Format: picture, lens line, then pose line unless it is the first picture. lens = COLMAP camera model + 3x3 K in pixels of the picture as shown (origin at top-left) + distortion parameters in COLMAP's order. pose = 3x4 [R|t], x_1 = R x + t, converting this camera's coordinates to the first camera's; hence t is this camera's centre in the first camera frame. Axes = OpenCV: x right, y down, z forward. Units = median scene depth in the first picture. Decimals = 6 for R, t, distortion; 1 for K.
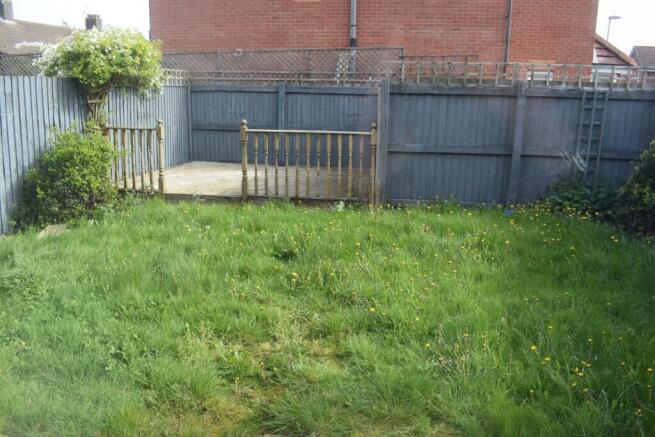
lens RADIAL K [[515.9, 0, 326.1], [0, 515.9, 216.2], [0, 0, 1]] dist [-0.098958, 0.014576]
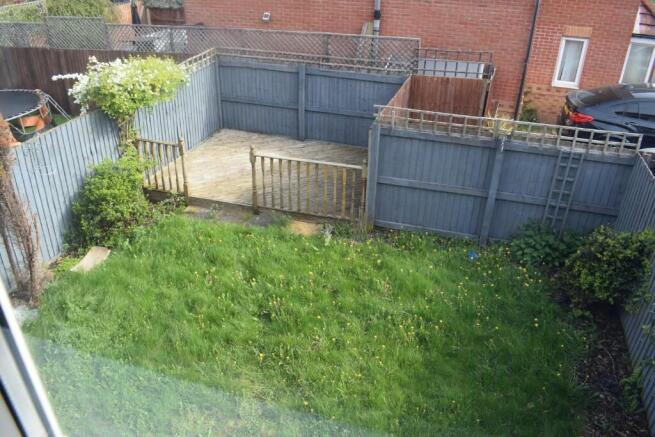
lens RADIAL K [[515.9, 0, 325.9], [0, 515.9, 216.4], [0, 0, 1]] dist [-0.098958, 0.014576]
pose [[0.991955, 0.061440, -0.110686, 0.139931], [-0.028910, 0.961170, 0.274437, -0.366056], [0.123249, -0.269029, 0.955214, -0.105052]]
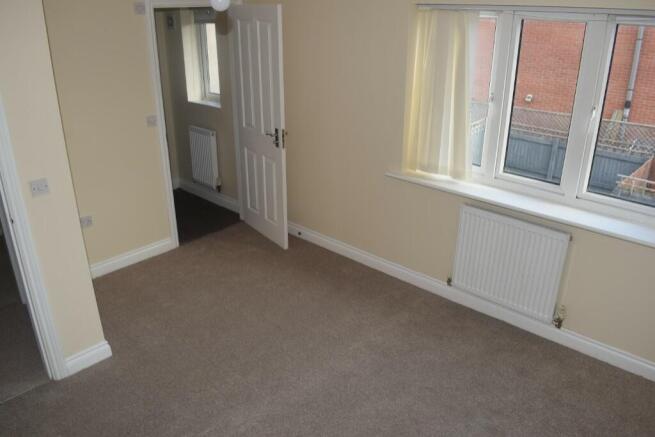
lens RADIAL K [[515.9, 0, 328.4], [0, 515.9, 219.0], [0, 0, 1]] dist [-0.098958, 0.014576]
pose [[0.847201, 0.190415, -0.495976, 0.135944], [-0.112302, 0.976654, 0.183127, -0.340362], [0.519267, -0.099446, 0.848807, -0.550918]]
